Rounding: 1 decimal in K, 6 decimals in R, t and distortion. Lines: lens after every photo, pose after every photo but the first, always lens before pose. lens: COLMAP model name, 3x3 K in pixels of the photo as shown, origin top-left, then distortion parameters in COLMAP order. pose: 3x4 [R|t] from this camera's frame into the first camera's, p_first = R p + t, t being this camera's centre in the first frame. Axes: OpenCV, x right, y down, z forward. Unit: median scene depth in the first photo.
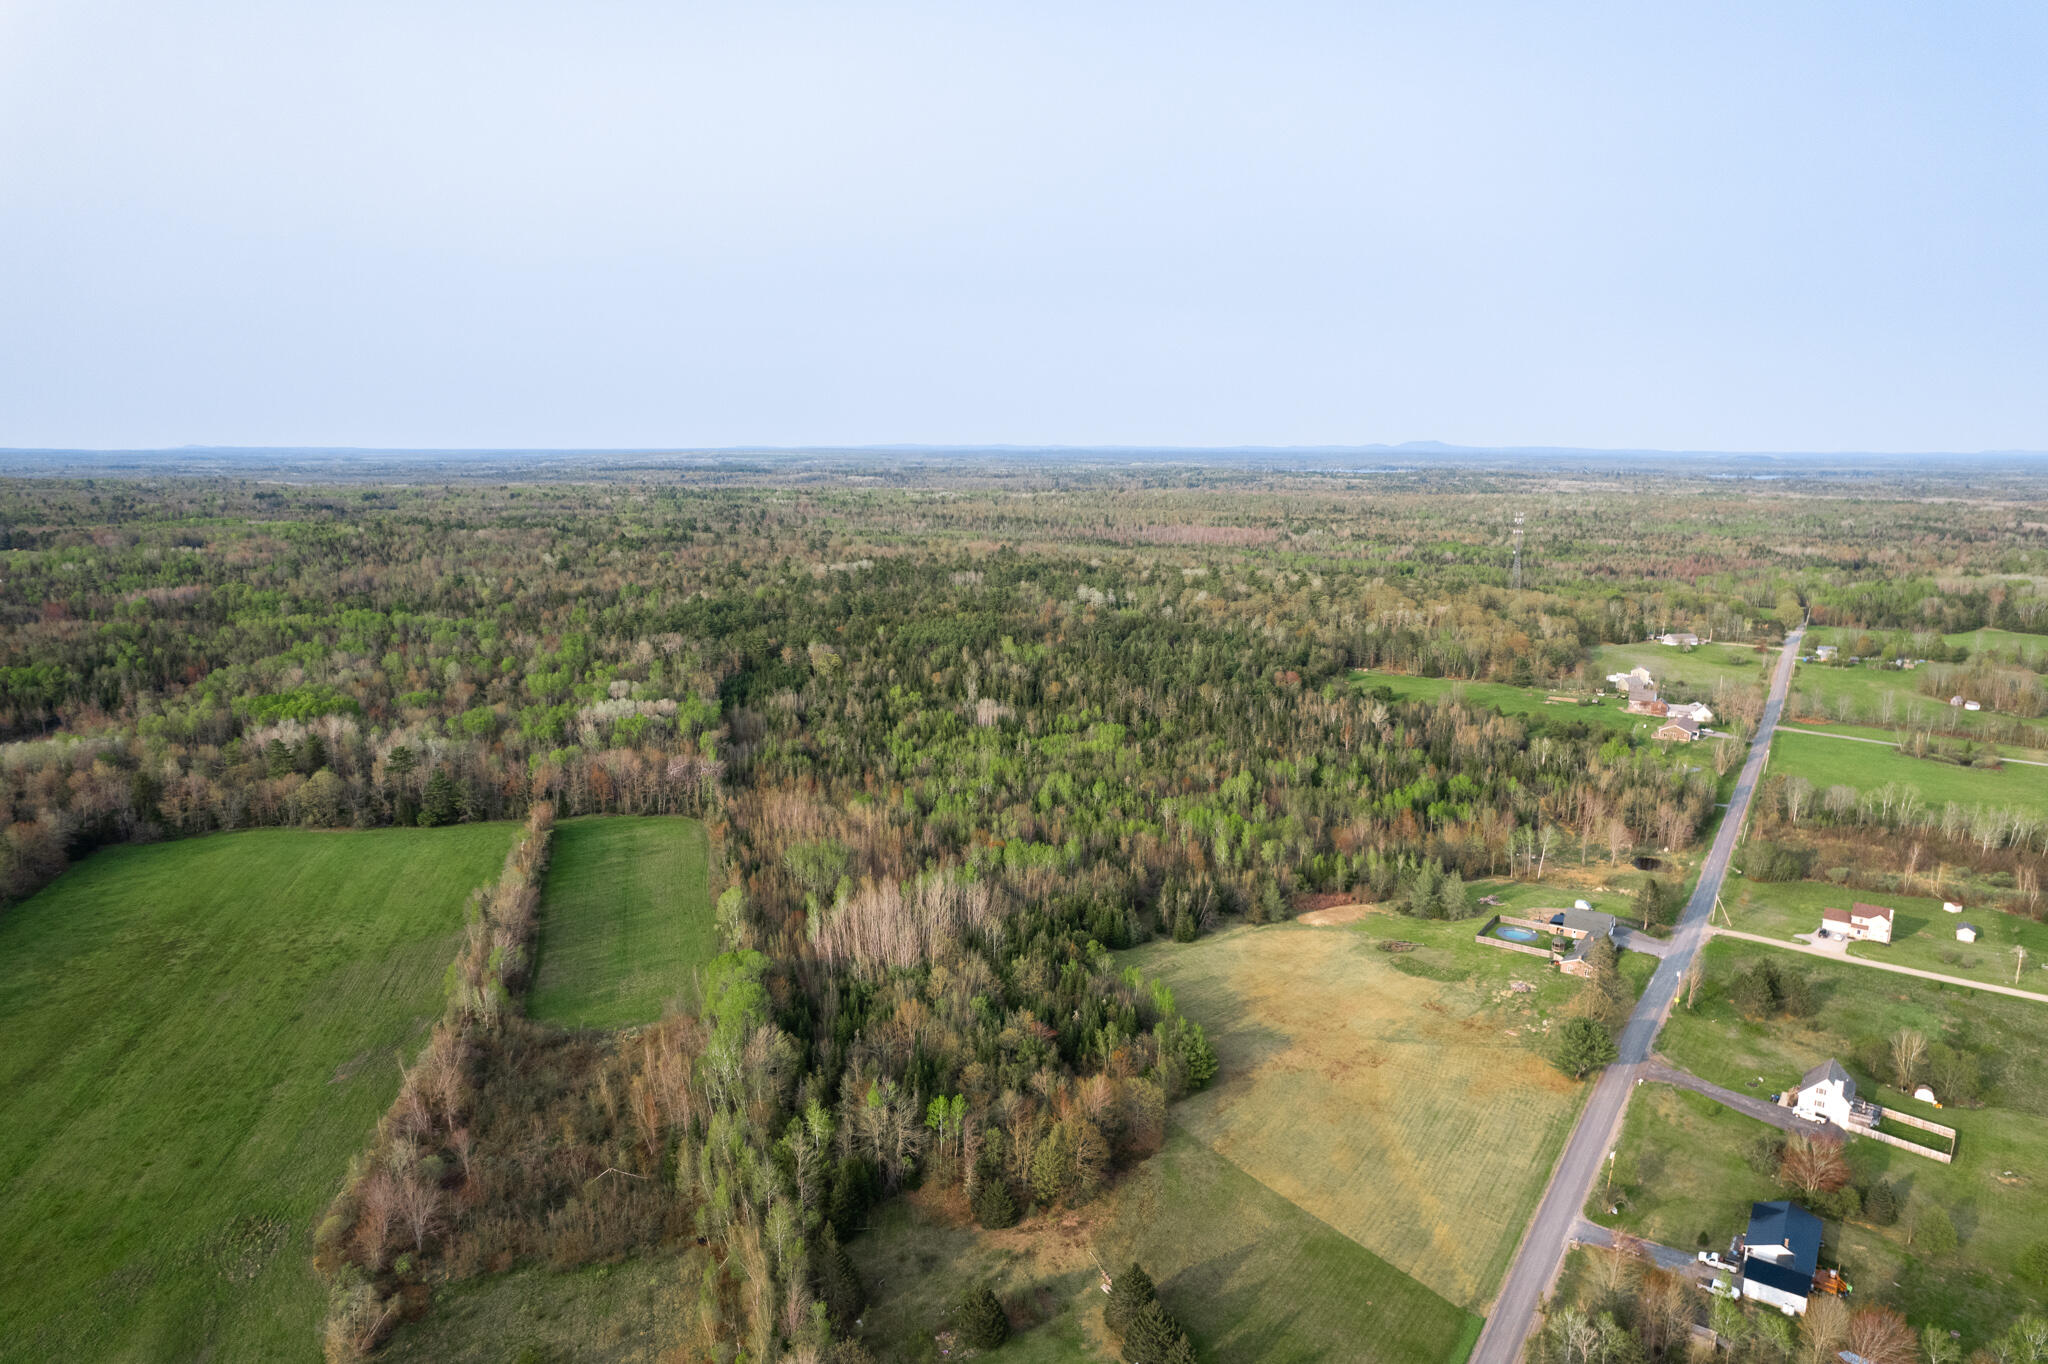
lens RADIAL K [[1326.3, 0, 1030.4], [0, 1326.3, 679.6], [0, 0, 1]] dist [-0.056600, 0.034754]
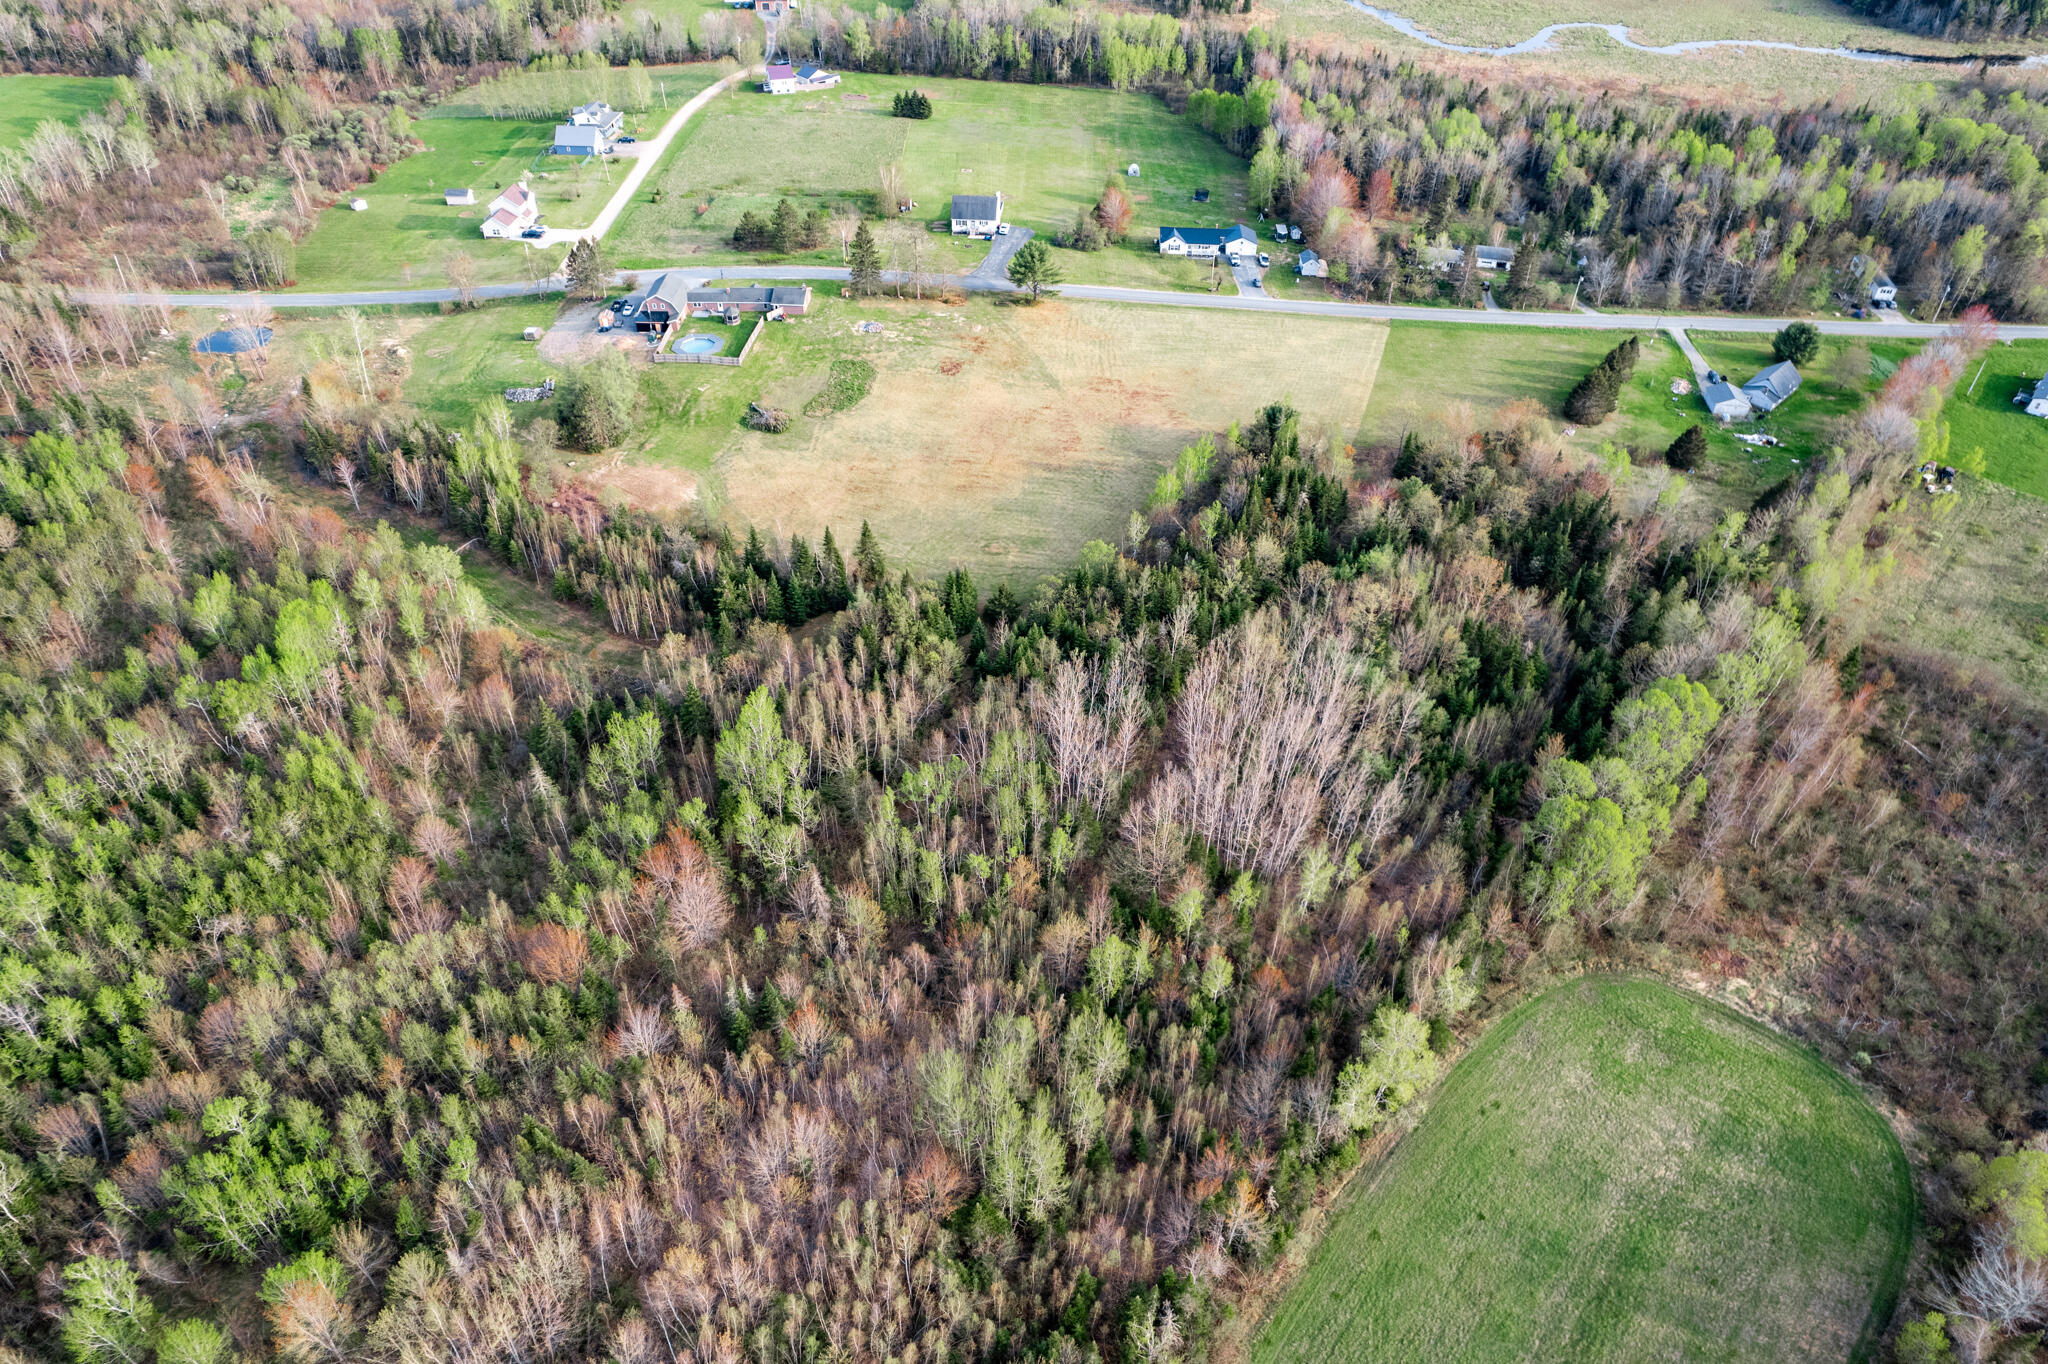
lens RADIAL K [[1340.5, 0, 1025.3], [0, 1340.5, 676.9], [0, 0, 1]] dist [-0.083161, 0.080474]
pose [[-0.542572, -0.550725, 0.634285, -0.390765], [0.134677, 0.688294, 0.712821, -0.234601], [-0.829143, 0.472181, -0.299279, 1.259021]]
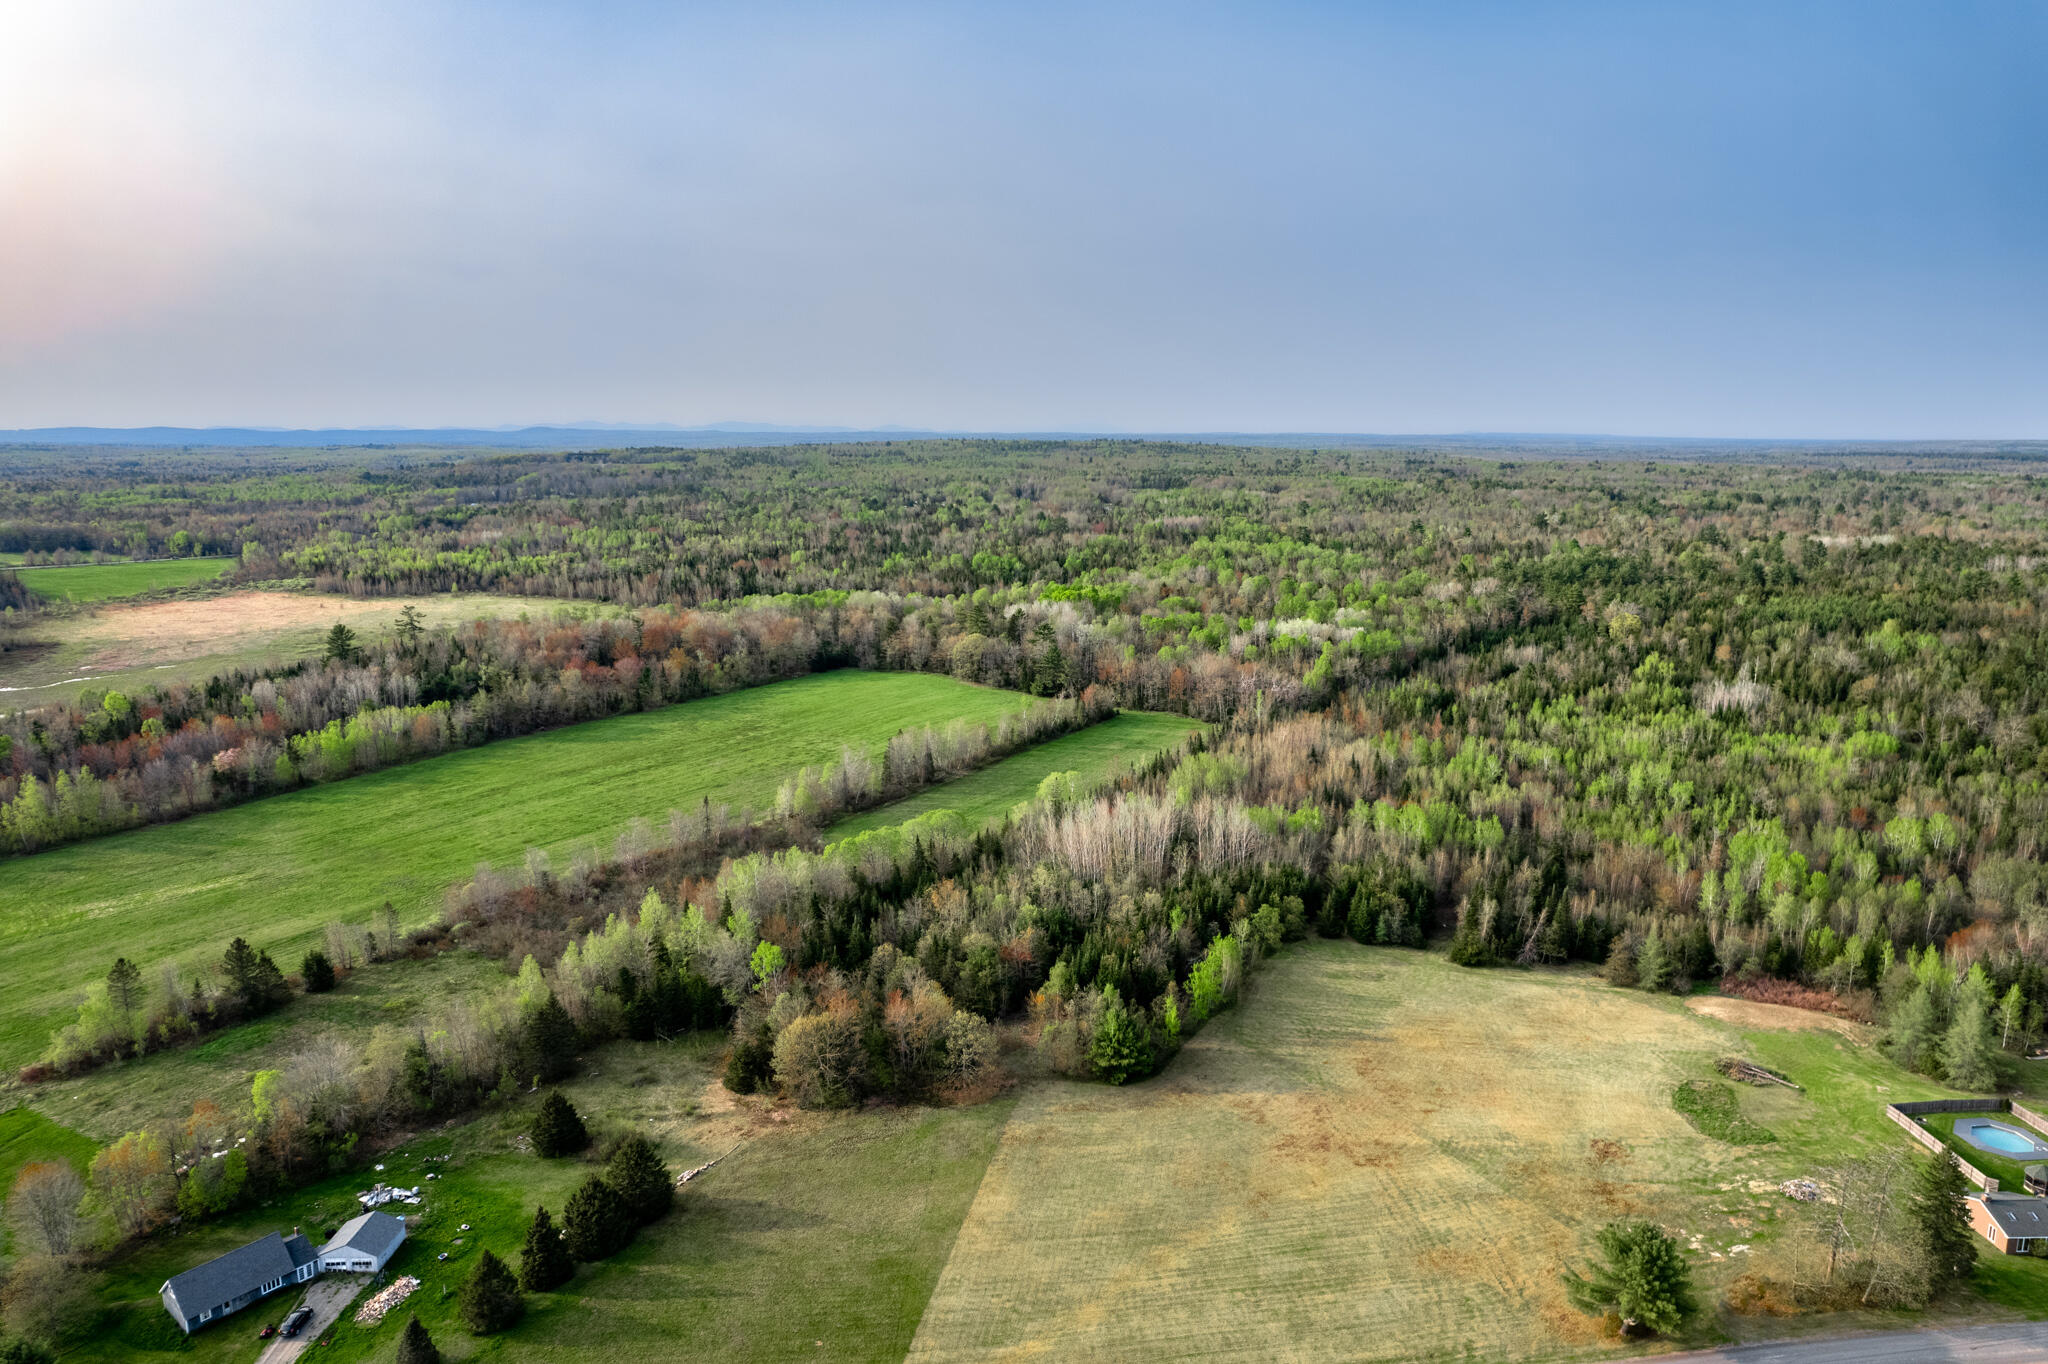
lens RADIAL K [[1333.2, 0, 1028.6], [0, 1333.2, 663.3], [0, 0, 1]] dist [-0.079453, 0.072566]
pose [[0.629387, 0.130805, -0.766004, 0.536719], [-0.135061, 0.989142, 0.057936, 0.030392], [0.765265, 0.066993, 0.640220, 0.384508]]
